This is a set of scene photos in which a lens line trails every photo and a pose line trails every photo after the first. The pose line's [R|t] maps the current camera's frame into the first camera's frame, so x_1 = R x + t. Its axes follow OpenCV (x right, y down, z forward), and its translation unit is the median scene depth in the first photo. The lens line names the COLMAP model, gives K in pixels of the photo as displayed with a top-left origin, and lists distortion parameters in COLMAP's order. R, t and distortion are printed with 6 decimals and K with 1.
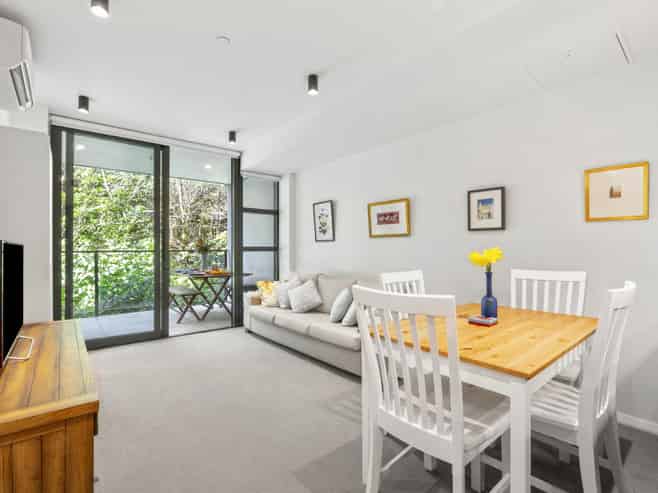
lens RADIAL K [[325.6, 0, 325.6], [0, 325.6, 247.5], [0, 0, 1]] dist [0.002966, 0.000383]
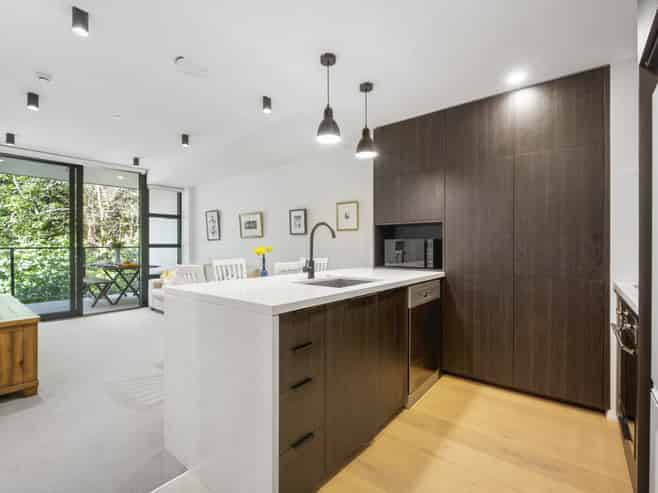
lens RADIAL K [[325.6, 0, 325.6], [0, 325.6, 247.5], [0, 0, 1]] dist [0.002966, 0.000383]
pose [[0.983934, 0.000717, 0.178534, 0.184118], [-0.002343, 0.999958, 0.008894, -0.002050], [-0.178520, -0.009169, 0.983894, -0.347508]]
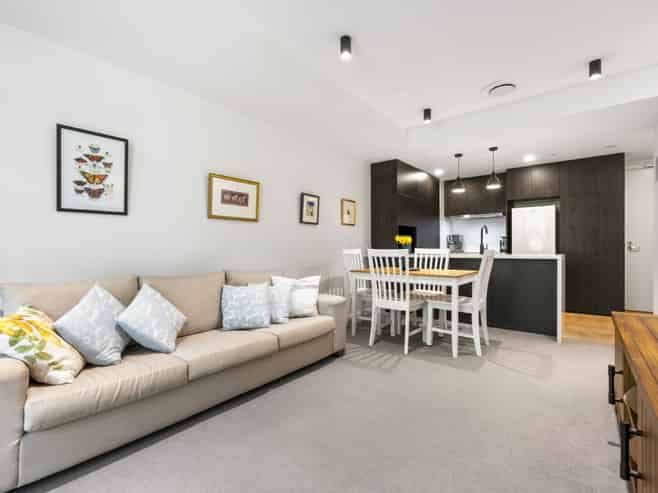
lens RADIAL K [[325.6, 0, 325.6], [0, 325.6, 247.5], [0, 0, 1]] dist [0.002966, 0.000383]
pose [[-0.194836, 0.008170, 0.980802, -0.494040], [-0.000035, 0.999965, -0.008336, 0.033530], [-0.980836, -0.001658, -0.194829, 0.663592]]
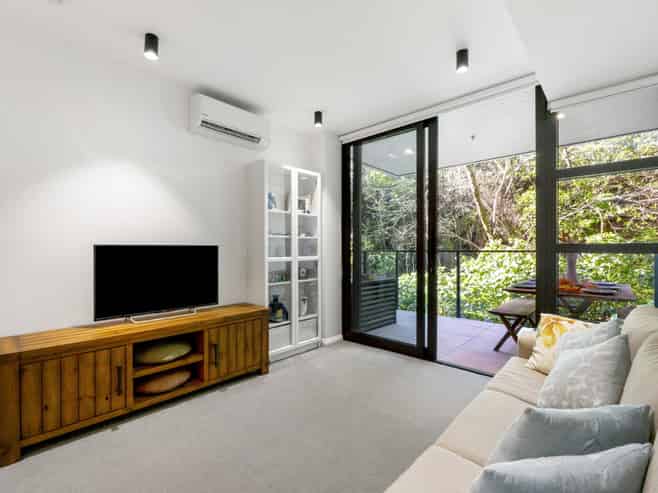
lens RADIAL K [[325.6, 0, 325.6], [0, 325.6, 247.5], [0, 0, 1]] dist [0.002966, 0.000383]
pose [[0.138325, -0.000921, -0.990386, 0.219811], [0.004759, 0.999989, -0.000265, -0.000297], [0.990375, -0.004676, 0.138328, 0.523603]]
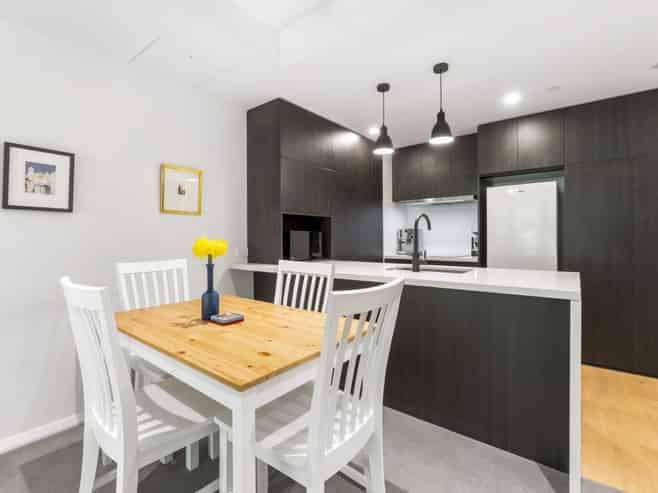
lens RADIAL K [[322.2, 0, 322.6], [0, 322.2, 238.4], [0, 0, 1]] dist [0.001029, 0.000224]
pose [[-0.190723, 0.005158, 0.981630, -0.144903], [0.000160, 0.999986, -0.005224, 0.004284], [-0.981644, -0.000839, -0.190722, 0.307883]]
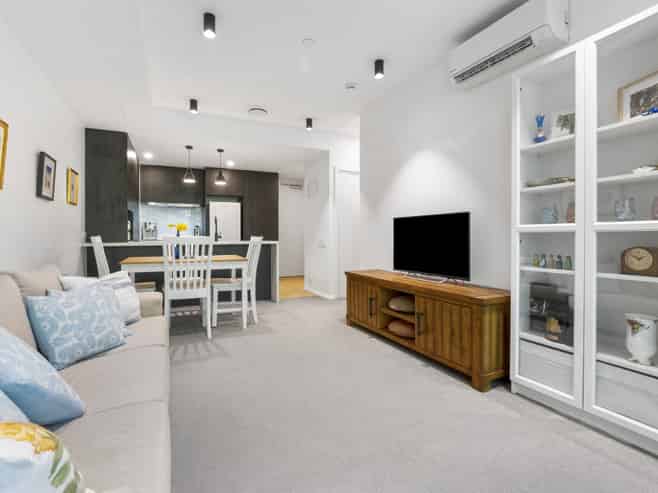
lens RADIAL K [[322.2, 0, 322.6], [0, 322.2, 238.4], [0, 0, 1]] dist [0.001029, 0.000224]
pose [[-0.967766, 0.000558, 0.251851, -0.291878], [0.001055, 0.999998, 0.001839, 0.034261], [-0.251849, 0.002045, -0.967764, 0.942182]]
